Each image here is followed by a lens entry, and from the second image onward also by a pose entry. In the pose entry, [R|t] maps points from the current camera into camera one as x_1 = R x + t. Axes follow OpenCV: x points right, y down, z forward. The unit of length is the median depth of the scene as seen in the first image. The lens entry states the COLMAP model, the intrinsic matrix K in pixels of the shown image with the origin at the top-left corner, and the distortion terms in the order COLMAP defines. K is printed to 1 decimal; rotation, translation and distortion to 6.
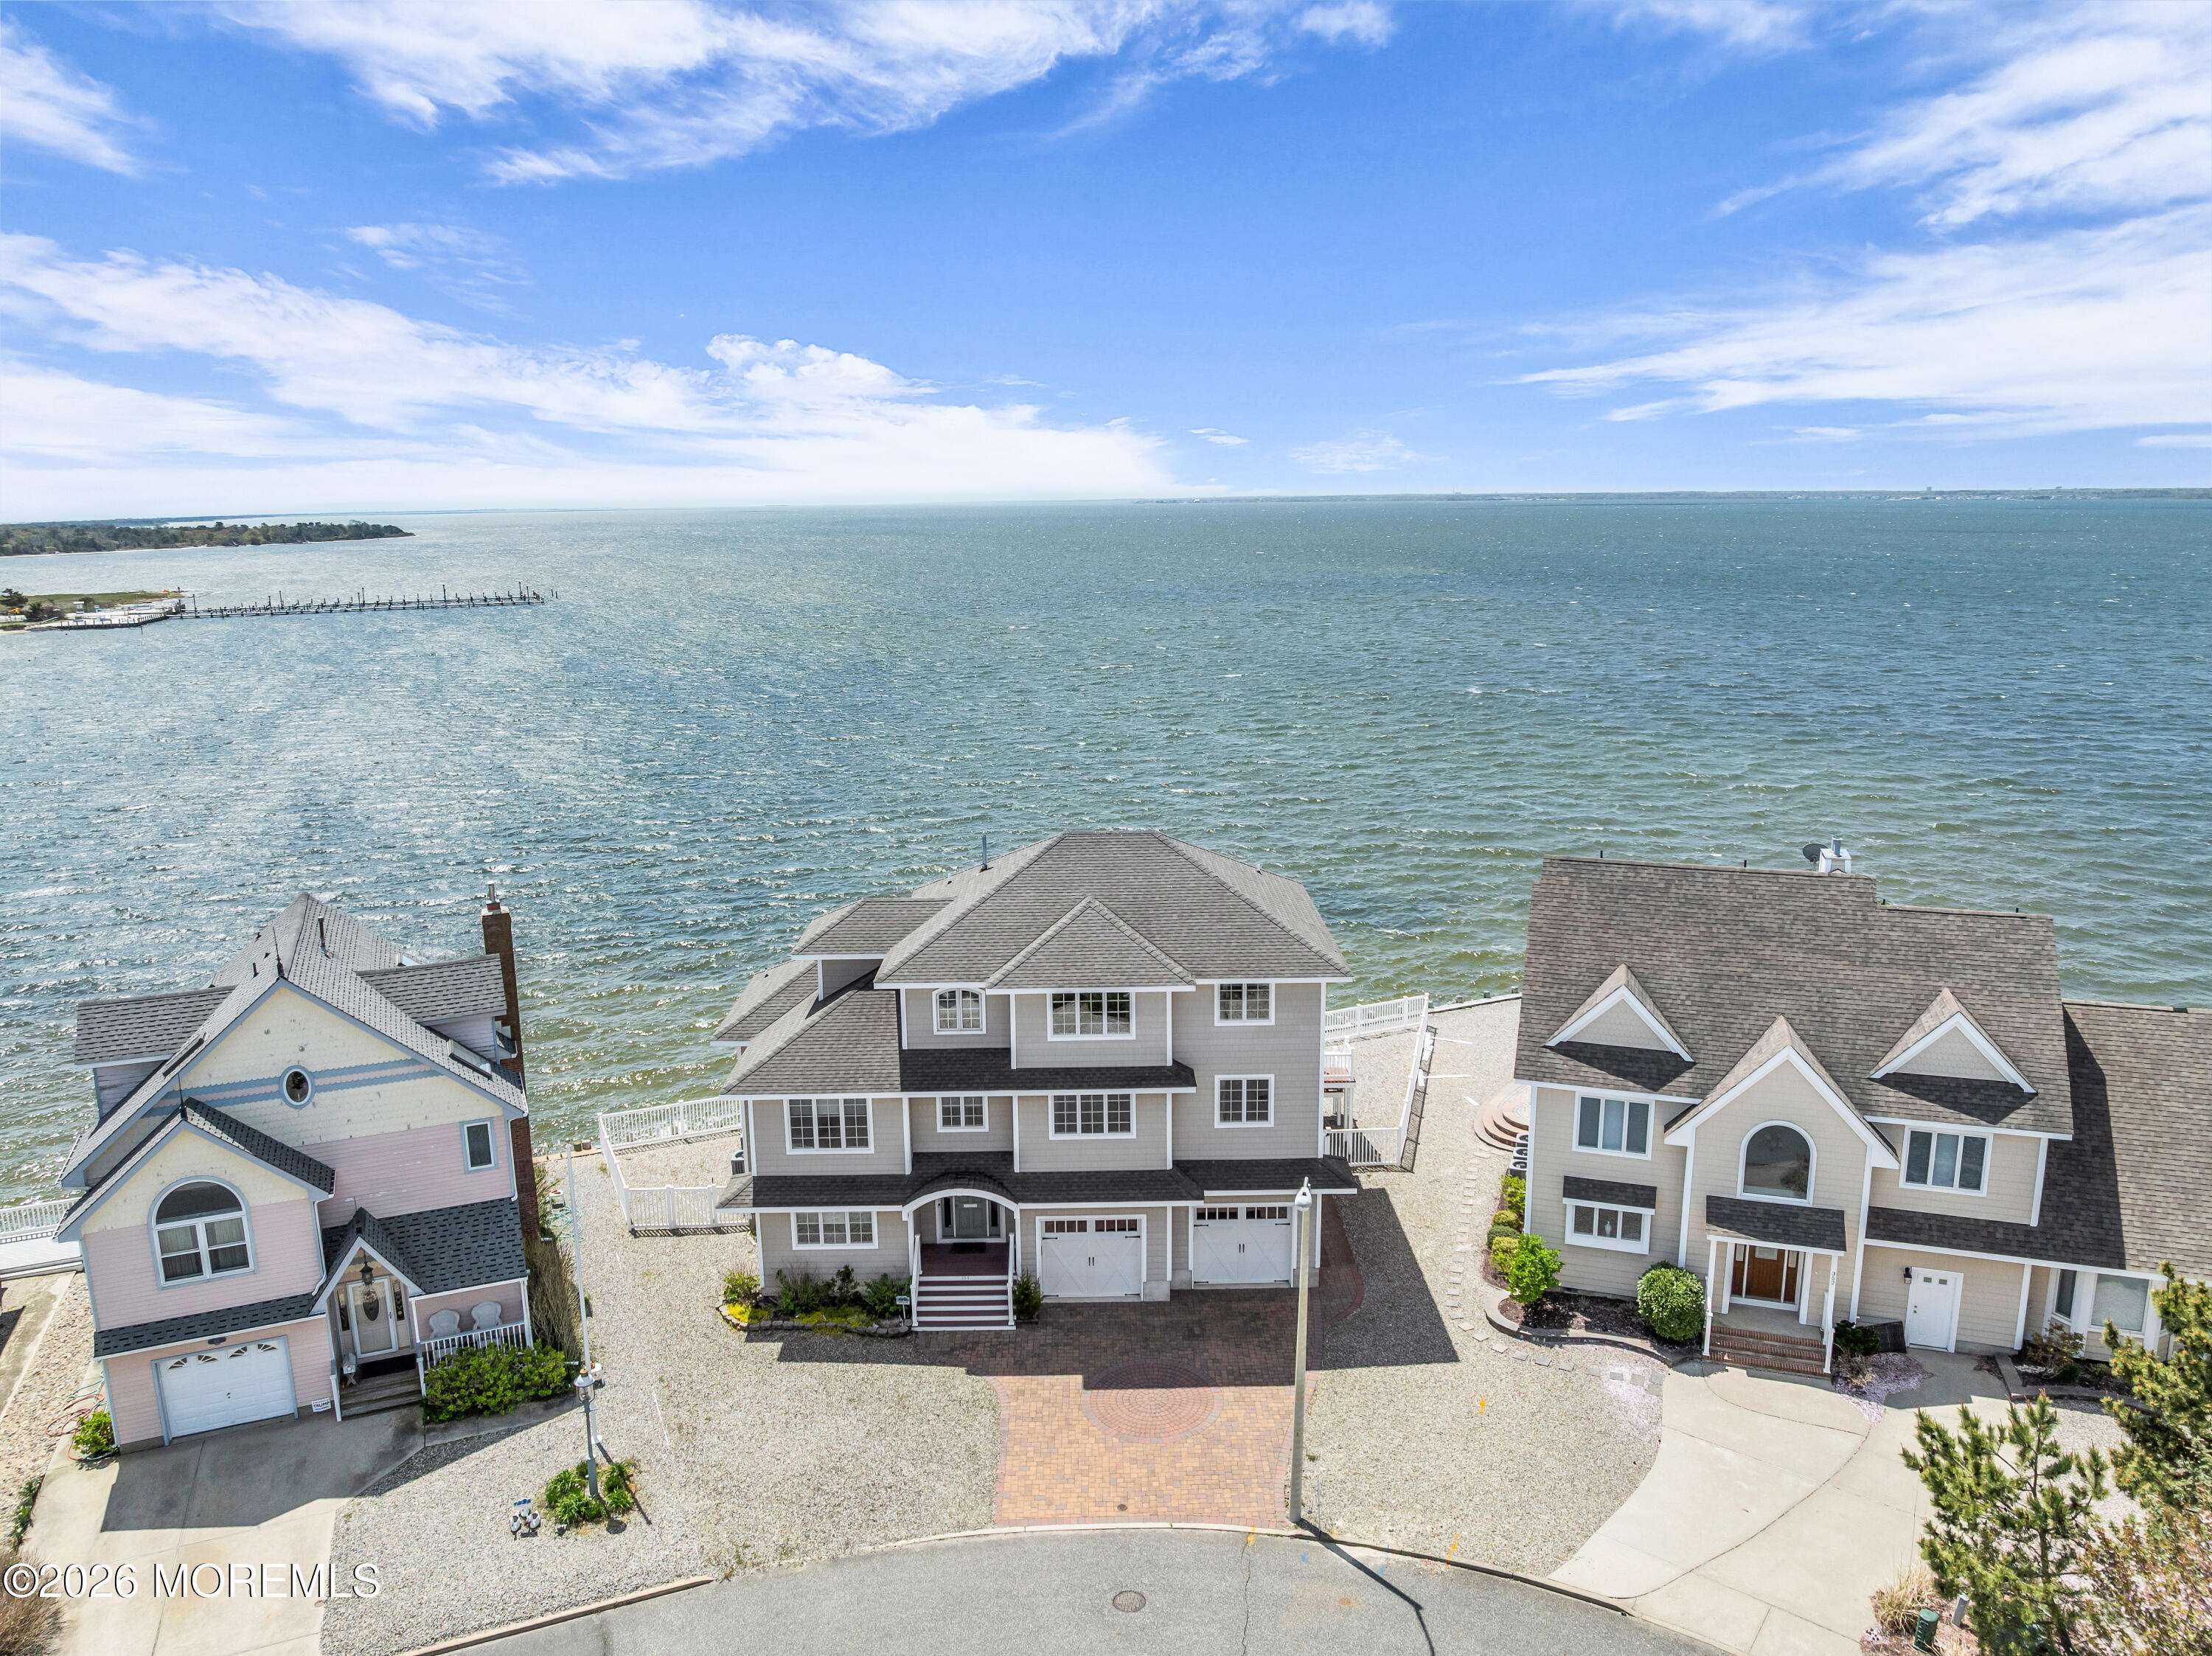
lens RADIAL K [[1505.9, 0, 1106.0], [0, 1505.9, 828.0], [0, 0, 1]] dist [-0.042827, 0.002293]
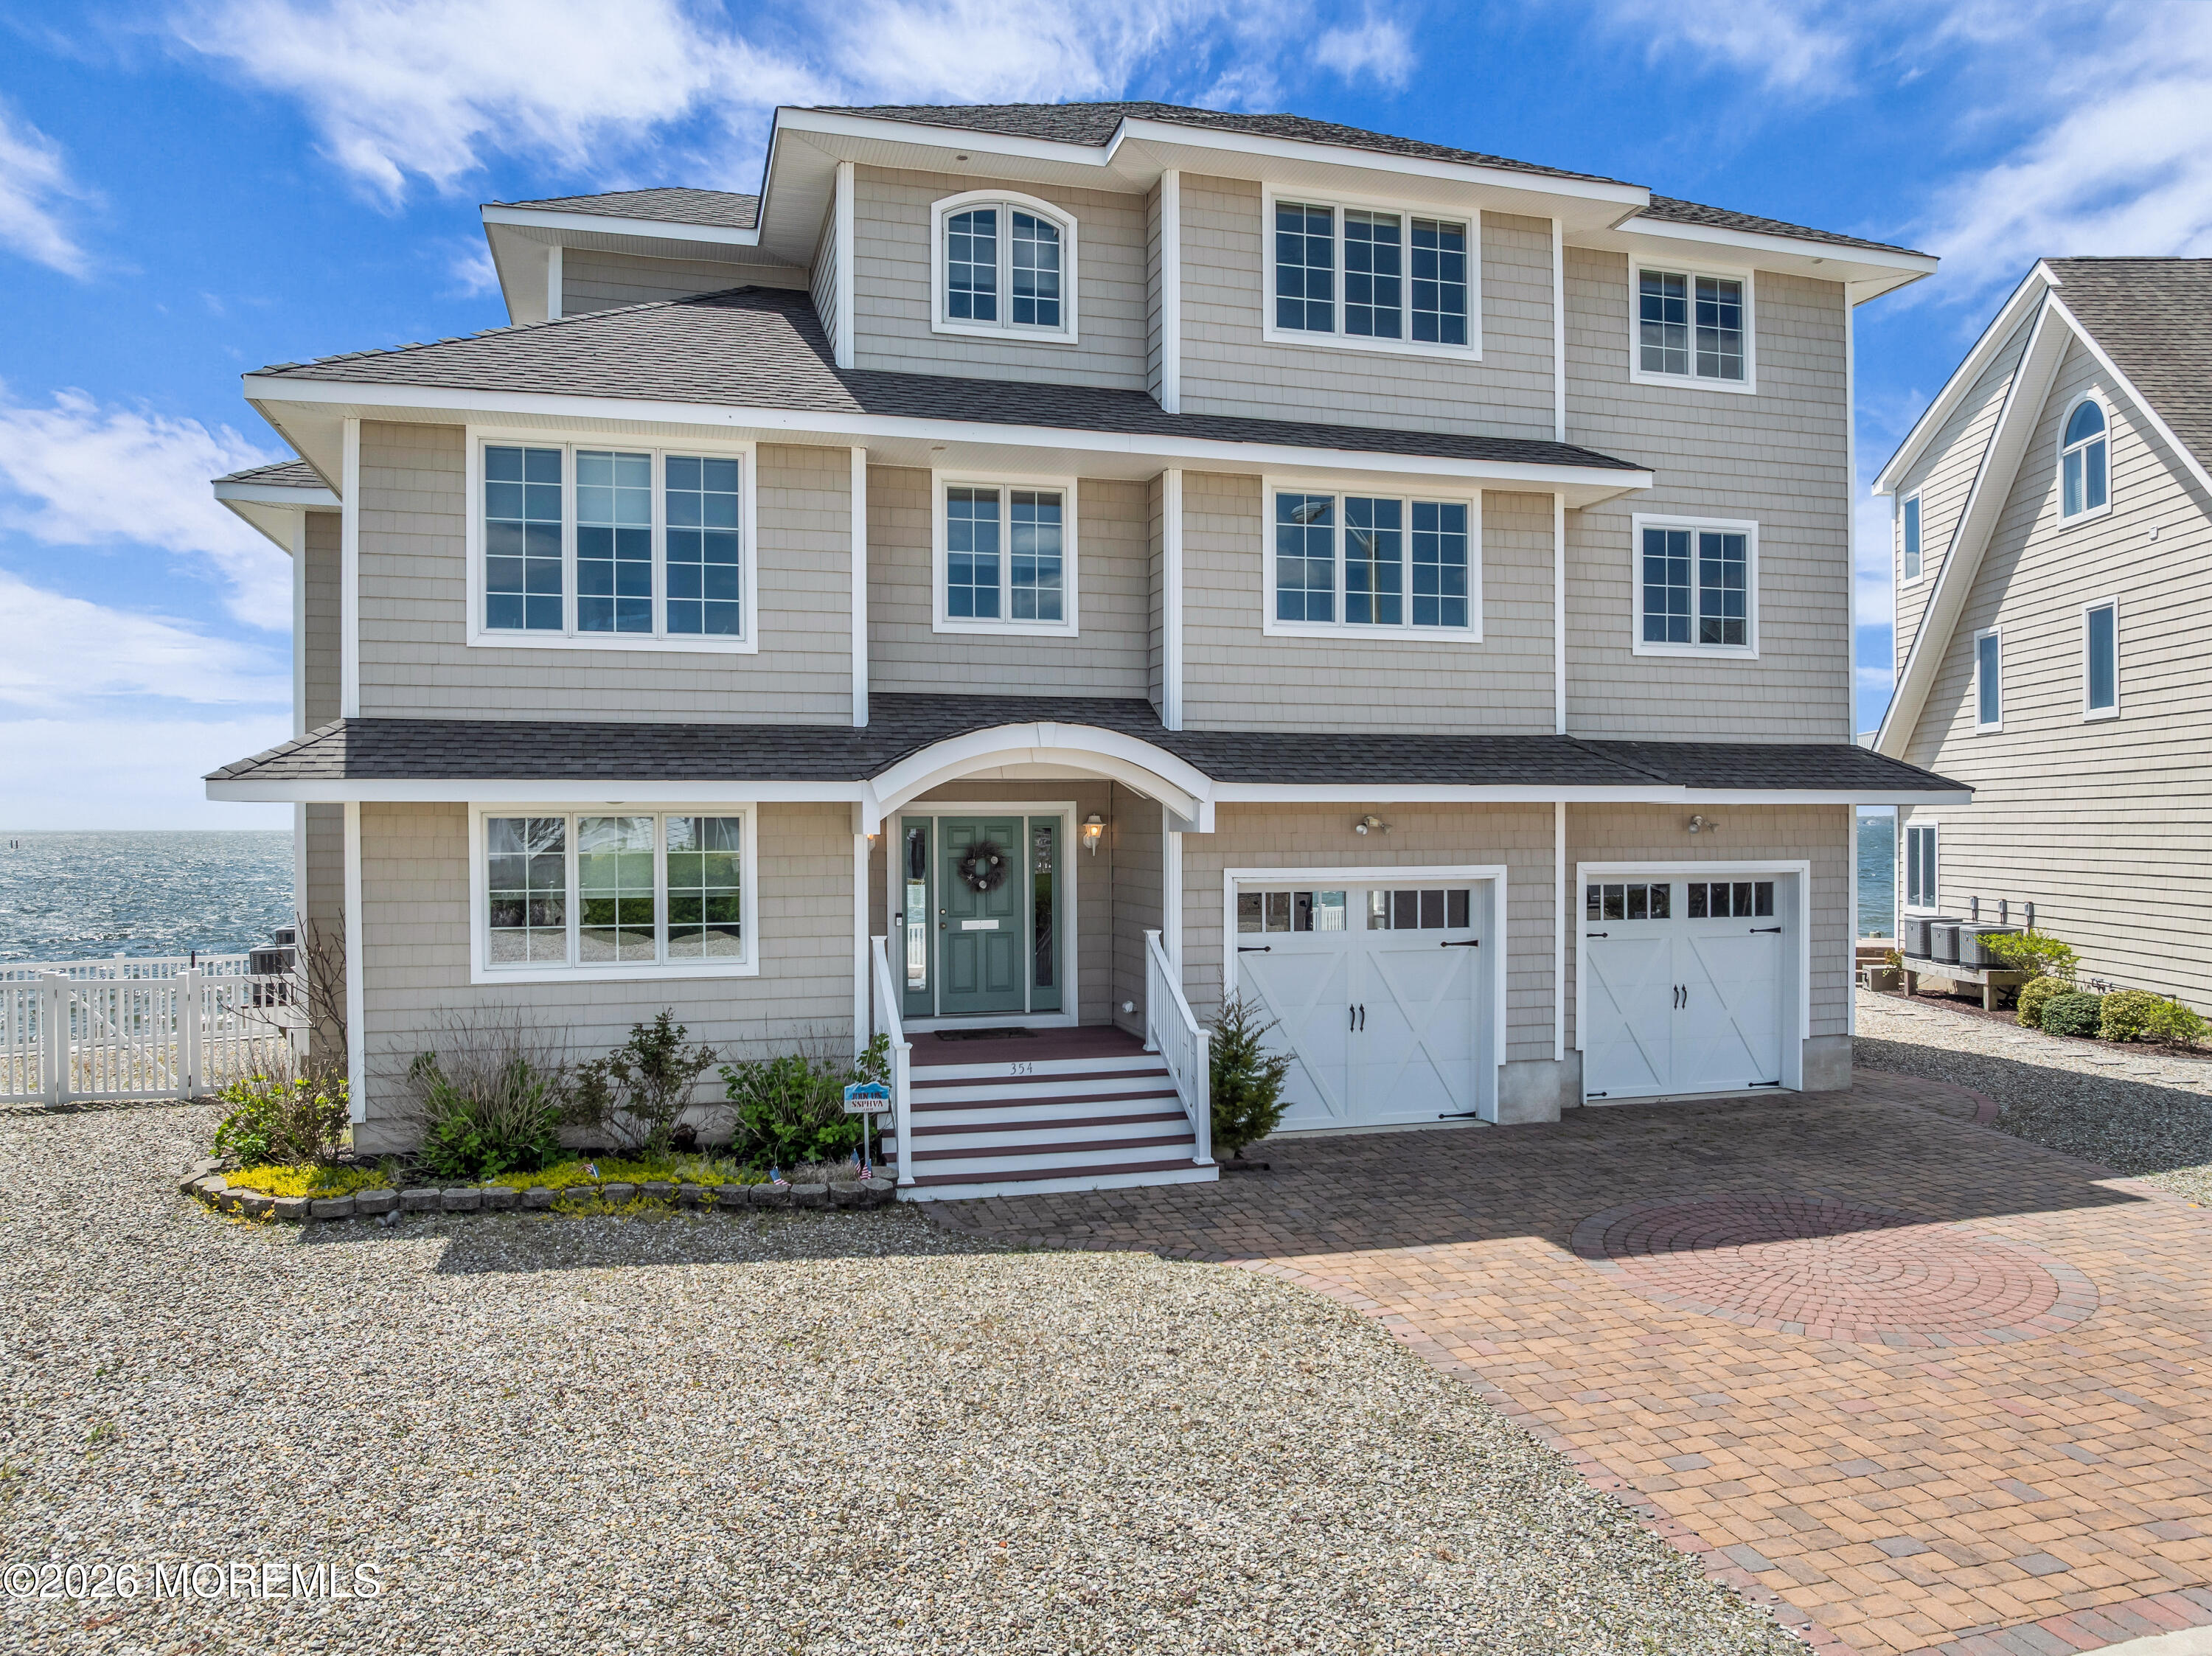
lens RADIAL K [[1559.7, 0, 1106.4], [0, 1559.7, 847.6], [0, 0, 1]] dist [-0.034328, -0.000981]
pose [[0.964211, 0.002596, 0.265124, -0.170404], [0.046721, 0.982641, -0.179537, 0.320449], [-0.260988, 0.185498, 0.947352, 0.671636]]
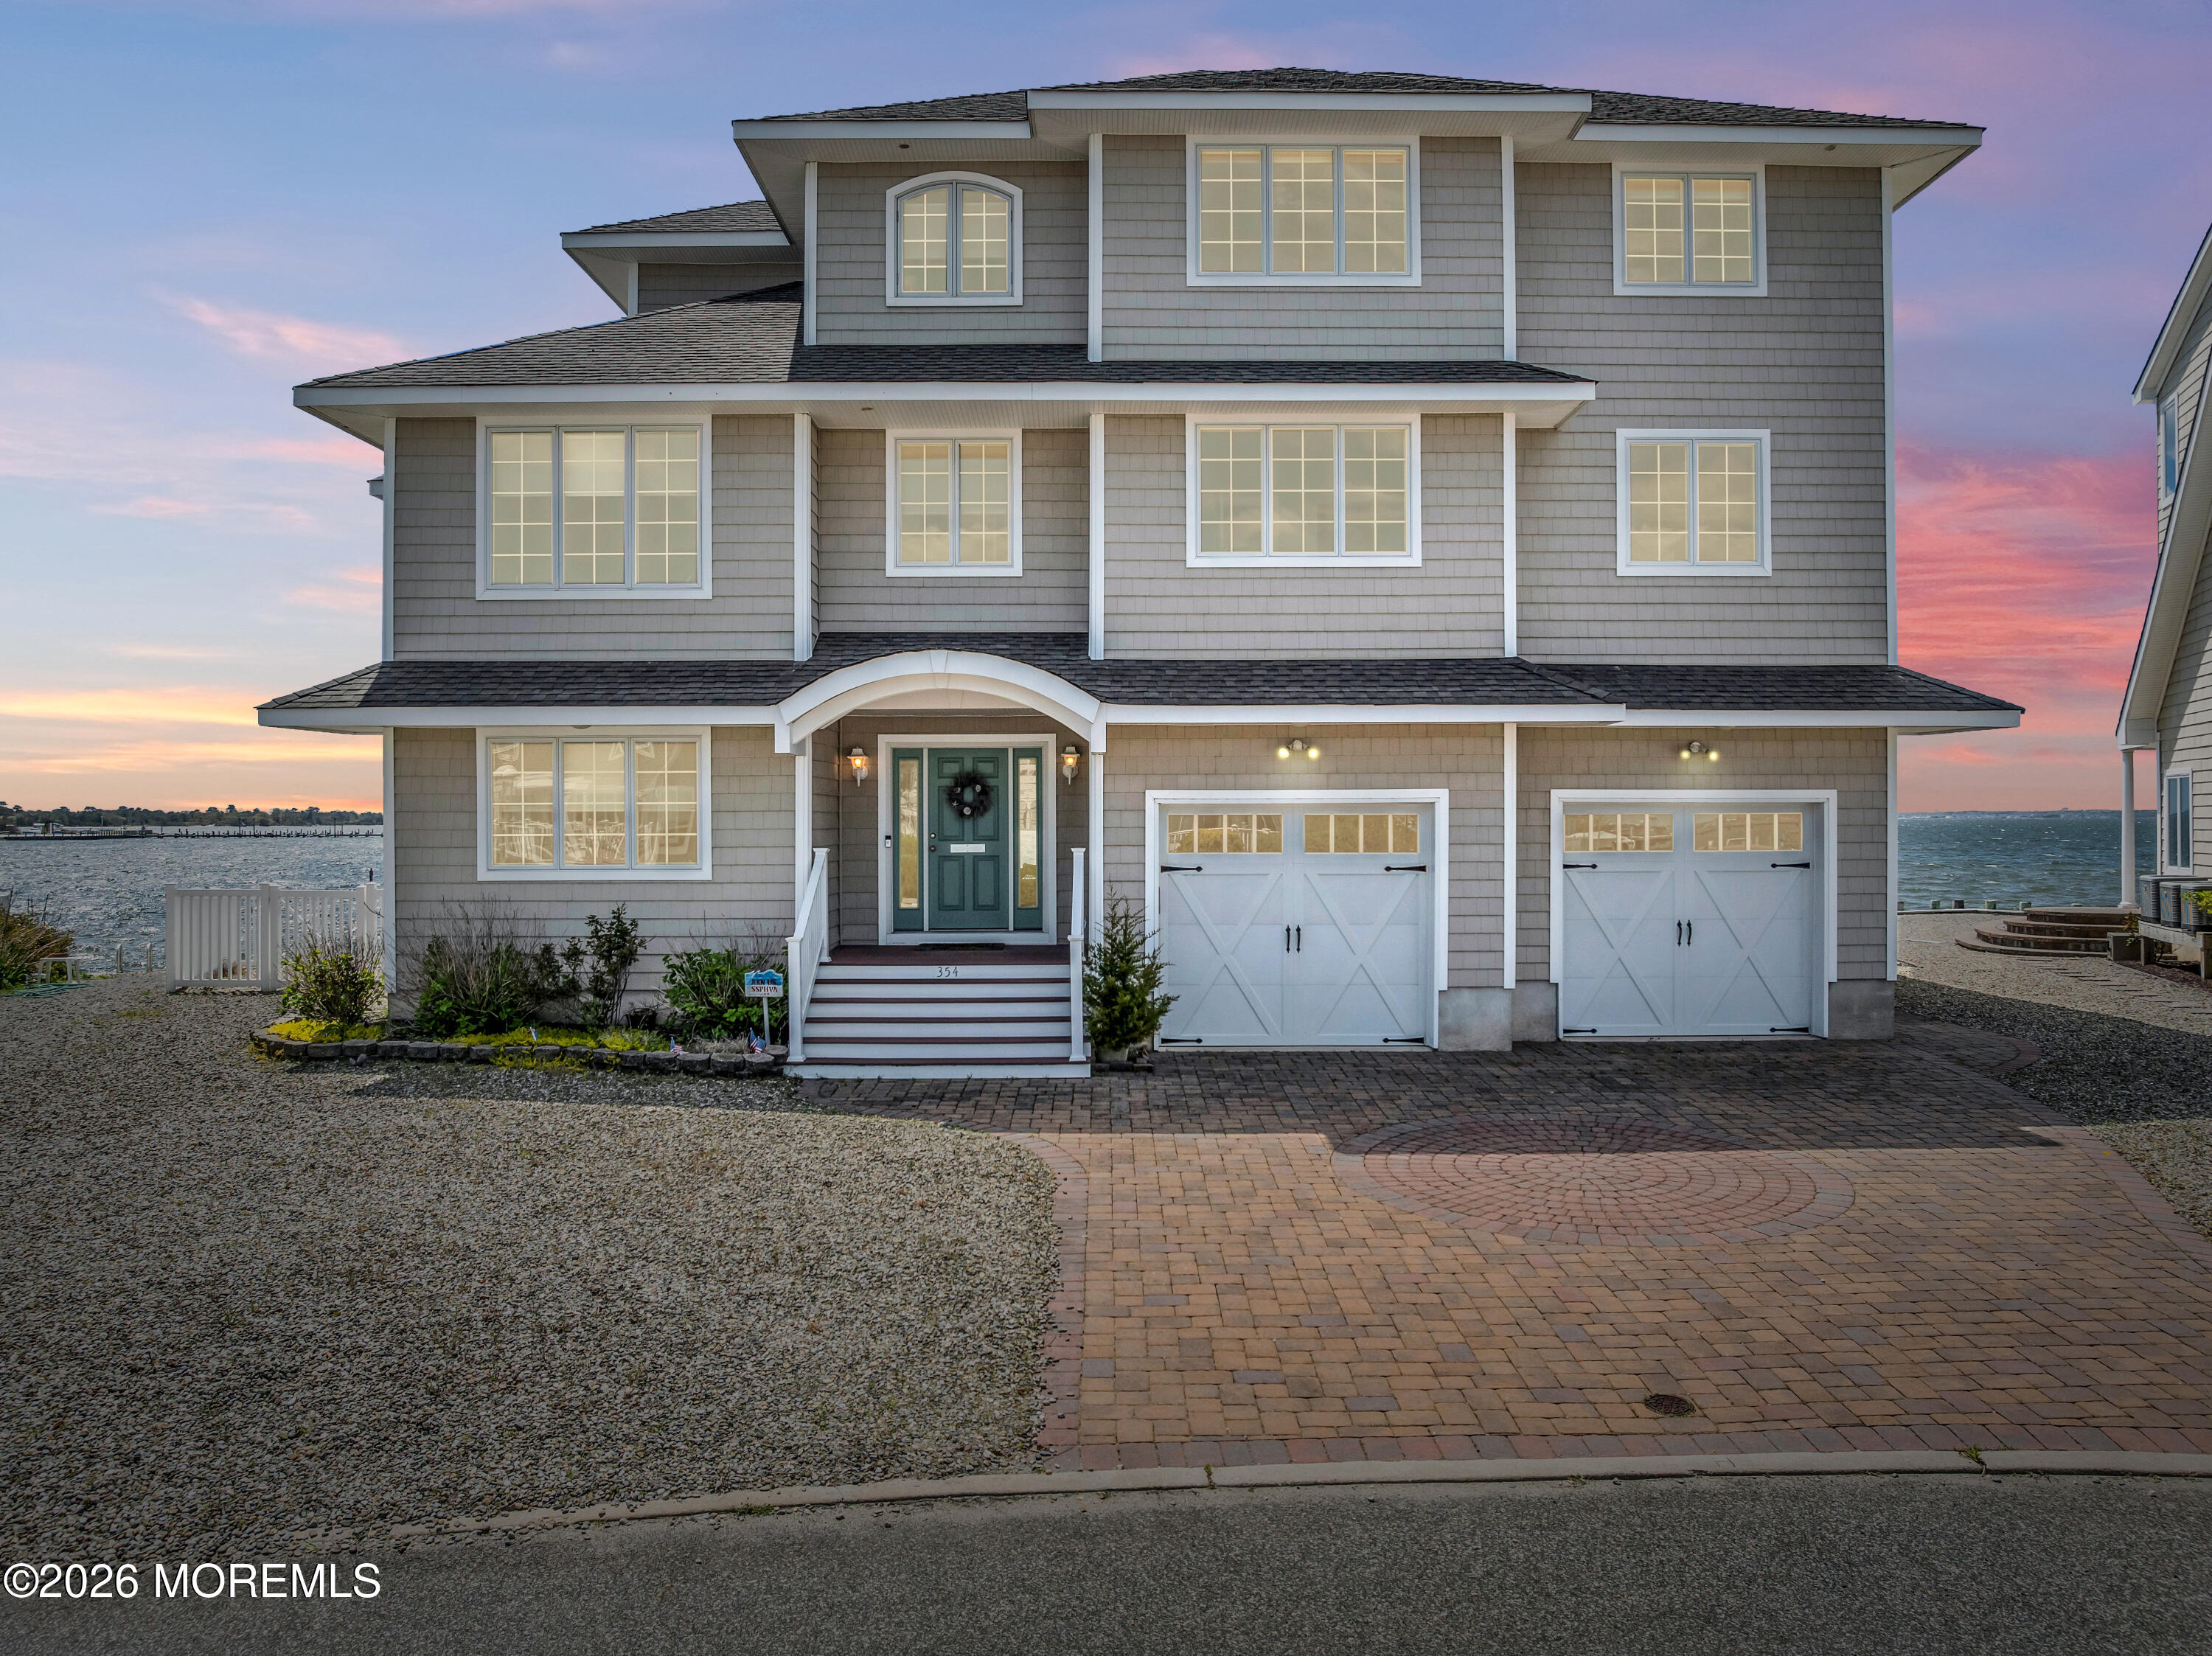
lens RADIAL K [[1553.4, 0, 1106.0], [0, 1553.4, 828.0], [0, 0, 1]] dist [-0.037276, -0.000056]
pose [[0.999902, 0.006953, -0.012144, -0.052390], [-0.009150, 0.981459, -0.191451, 0.343335], [0.010588, 0.191544, 0.981427, 0.638102]]
